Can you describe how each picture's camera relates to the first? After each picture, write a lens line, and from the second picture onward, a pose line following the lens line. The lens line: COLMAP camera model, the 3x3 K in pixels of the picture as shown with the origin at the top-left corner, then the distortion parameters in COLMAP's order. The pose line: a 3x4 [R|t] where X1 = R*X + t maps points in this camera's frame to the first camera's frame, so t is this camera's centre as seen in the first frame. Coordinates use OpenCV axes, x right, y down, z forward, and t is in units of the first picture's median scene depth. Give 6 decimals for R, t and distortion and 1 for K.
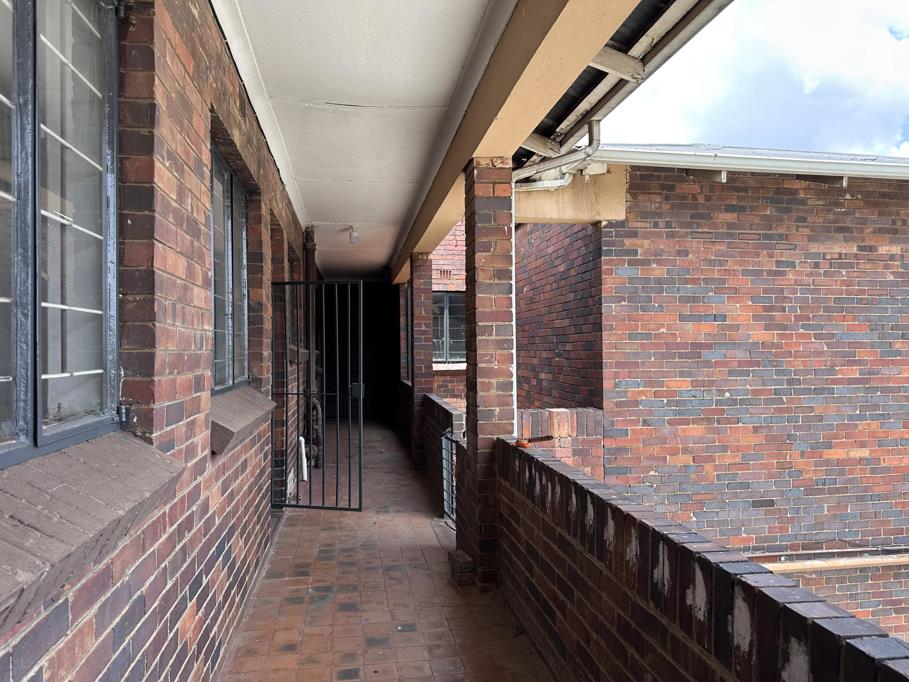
lens RADIAL K [[658.4, 0, 450.4], [0, 658.4, 340.0], [0, 0, 1]] dist [0.054271, -0.070470]
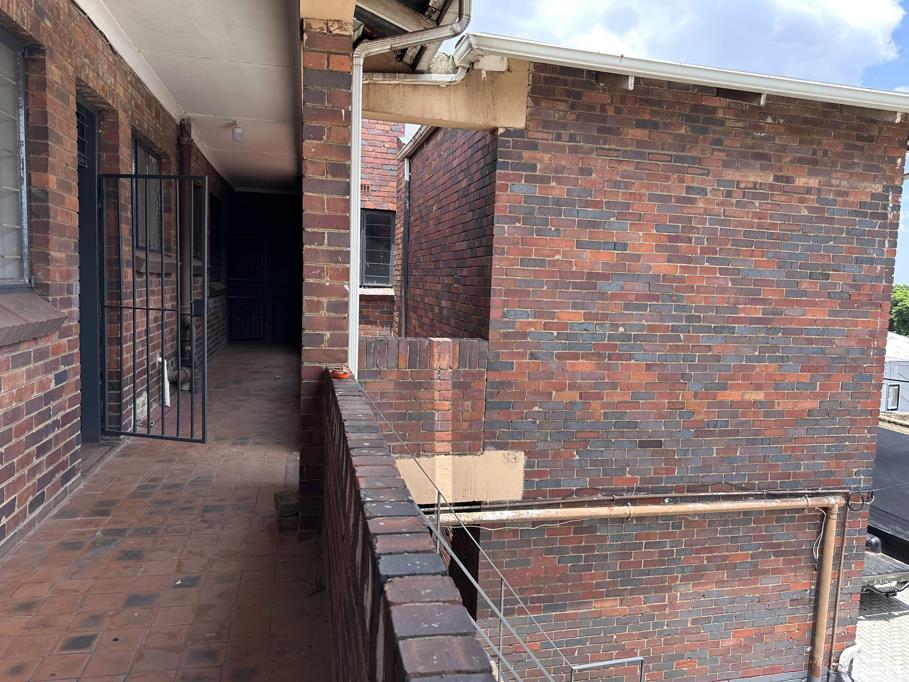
lens RADIAL K [[658.4, 0, 458.4], [0, 658.4, 344.7], [0, 0, 1]] dist [0.054271, -0.070470]
pose [[0.995819, 0.039275, 0.082480, 0.113940], [-0.048282, 0.992733, 0.110226, 0.012406], [-0.077551, -0.113748, 0.990478, 0.095722]]
